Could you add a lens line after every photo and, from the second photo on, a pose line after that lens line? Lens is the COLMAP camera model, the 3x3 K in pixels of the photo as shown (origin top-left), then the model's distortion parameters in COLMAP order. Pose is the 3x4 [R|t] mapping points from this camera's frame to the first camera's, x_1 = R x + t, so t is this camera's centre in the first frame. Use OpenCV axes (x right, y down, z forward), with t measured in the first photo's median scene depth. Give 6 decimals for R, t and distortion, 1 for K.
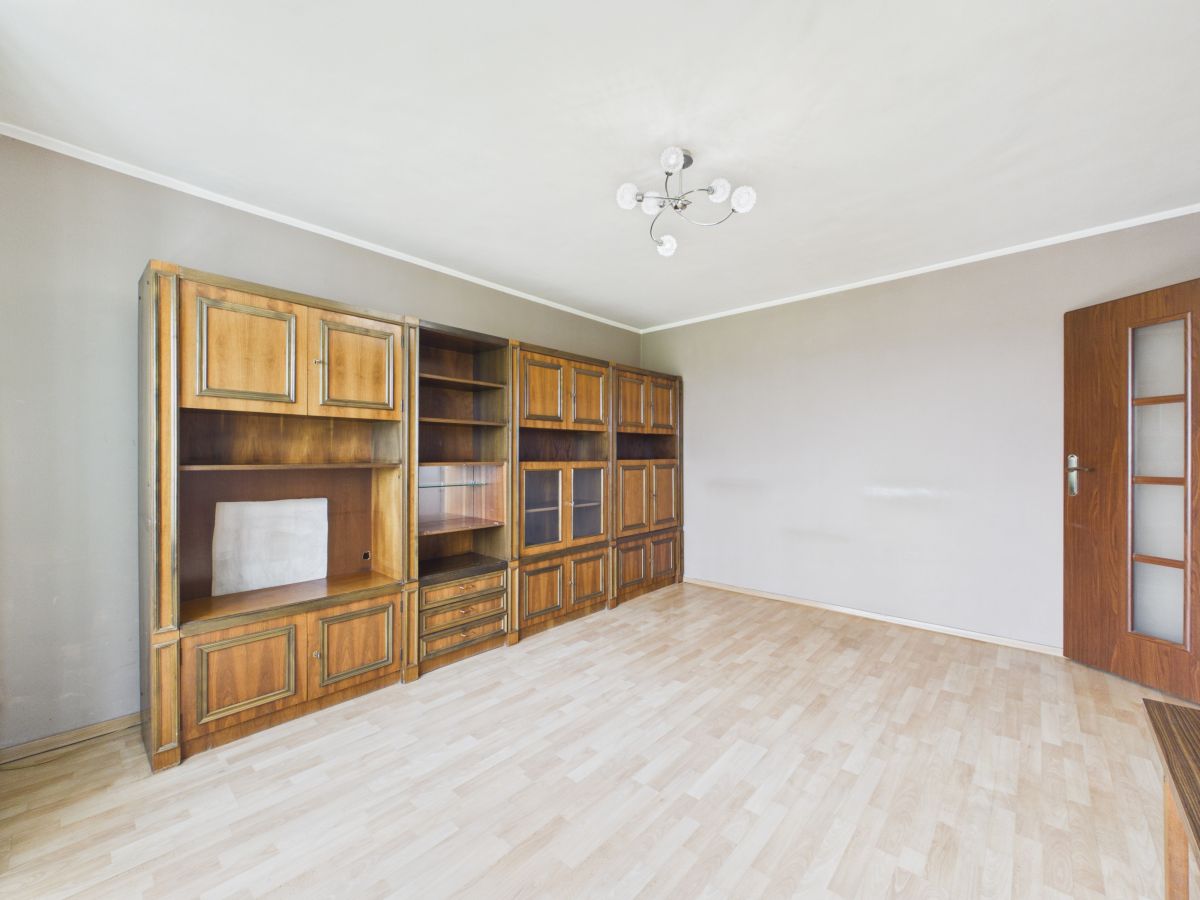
lens RADIAL K [[482.8, 0, 602.6], [0, 482.8, 459.5], [0, 0, 1]] dist [0.000513, -0.000152]
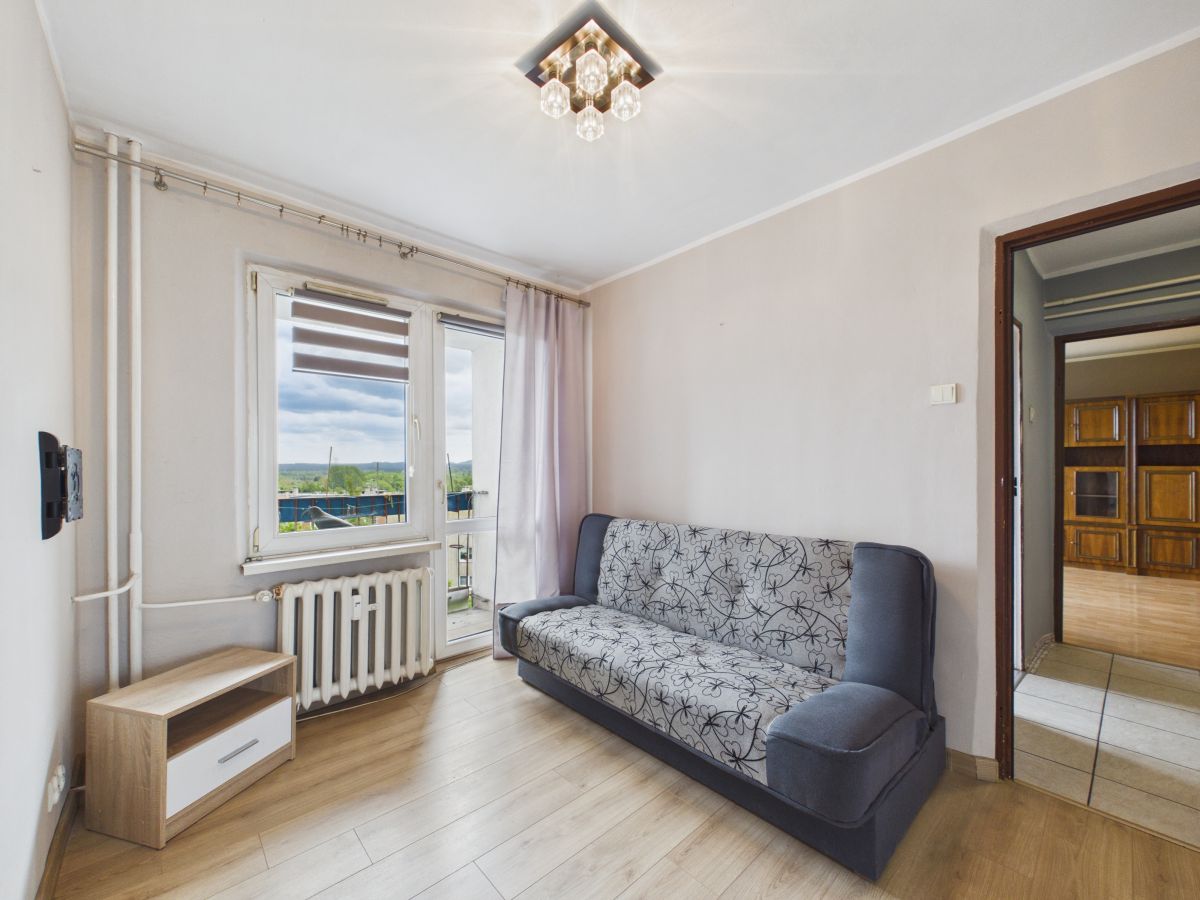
lens RADIAL K [[482.8, 0, 596.8], [0, 482.8, 464.2], [0, 0, 1]] dist [0.000513, -0.000152]
pose [[-0.112633, 0.007119, -0.993611, 1.754710], [0.002052, 0.999974, 0.006932, -0.019176], [0.993635, -0.001258, -0.112644, -0.398546]]
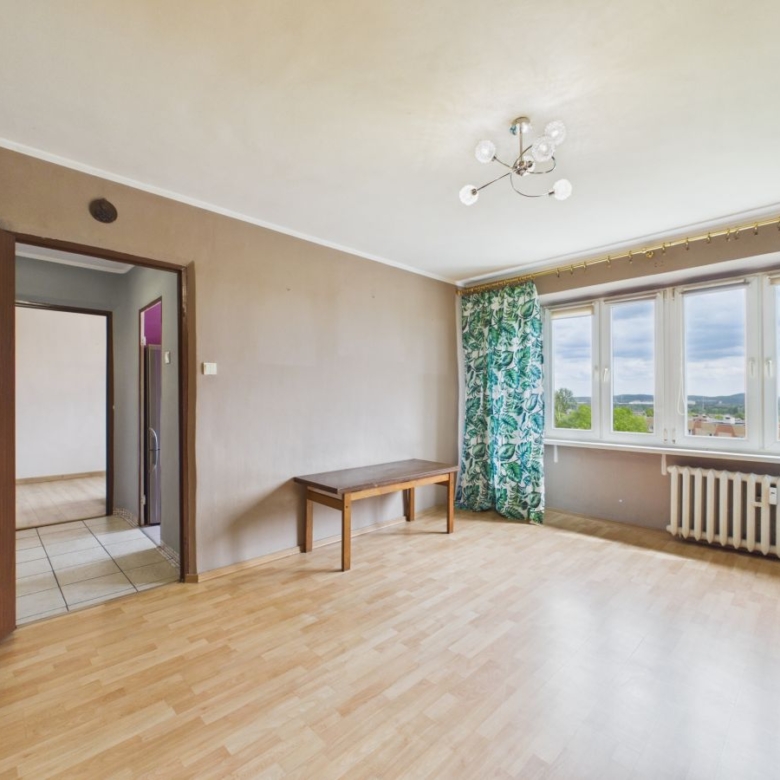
lens RADIAL K [[418.9, 0, 392.5], [0, 418.9, 396.3], [0, 0, 1]] dist [0.000227, 0.000397]
pose [[-0.998182, 0.005191, 0.060049, 0.242533], [0.005393, 0.999980, 0.003206, -0.008854], [-0.060031, 0.003524, -0.998190, 1.188690]]
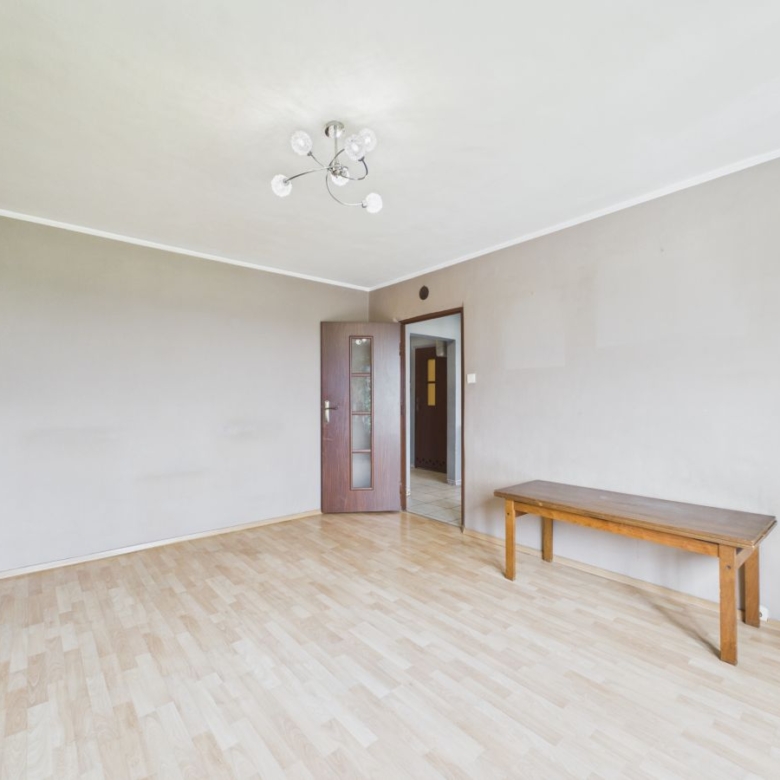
lens RADIAL K [[418.9, 0, 387.5], [0, 418.9, 404.9], [0, 0, 1]] dist [0.000227, 0.000397]
pose [[0.133169, -0.006149, 0.991074, -0.463747], [0.007736, 0.999957, 0.005165, -0.000596], [-0.991063, 0.006979, 0.133211, 0.459701]]
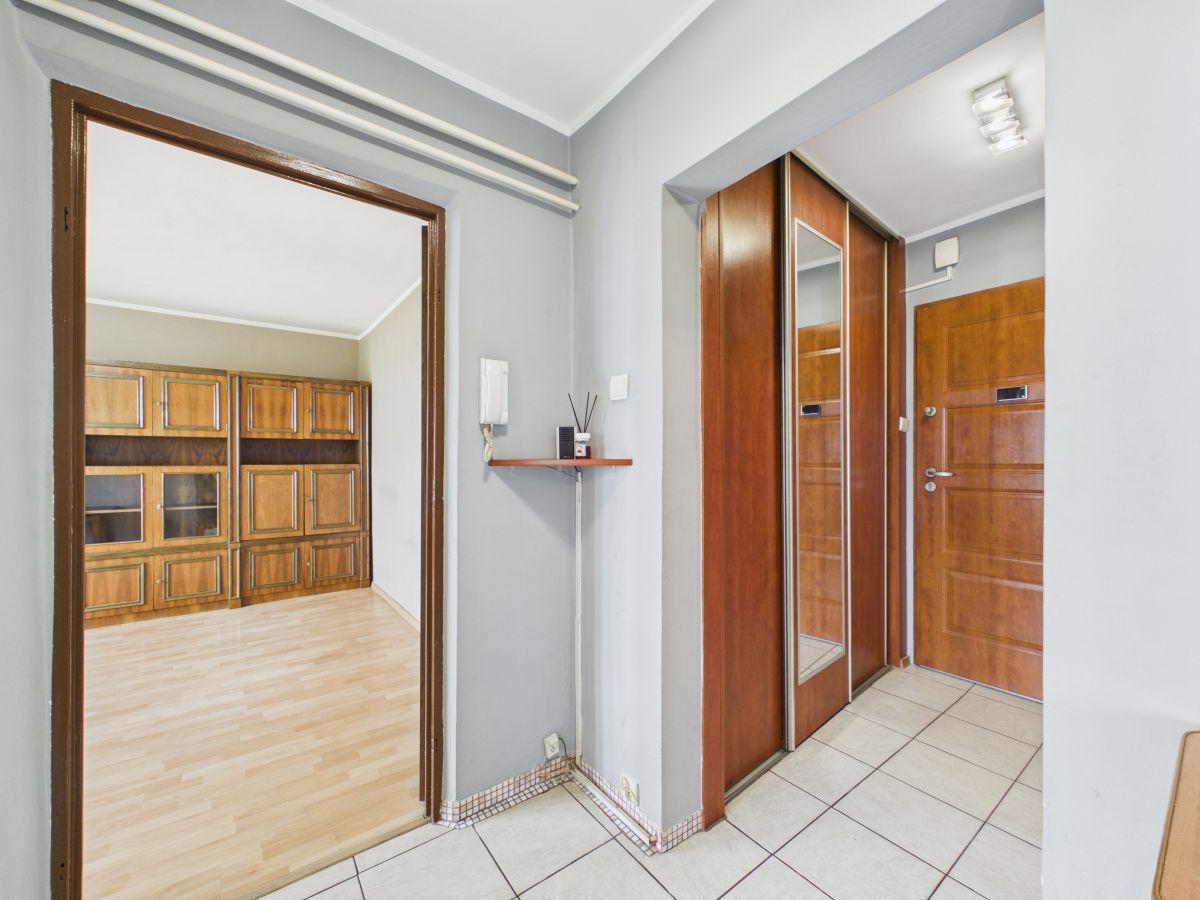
lens RADIAL K [[482.8, 0, 602.6], [0, 482.8, 463.0], [0, 0, 1]] dist [0.000513, -0.000152]
pose [[0.982238, 0.004748, -0.187577, 1.119349], [-0.004521, 0.999988, 0.001637, -0.009609], [0.187583, -0.000759, 0.982249, 0.148493]]
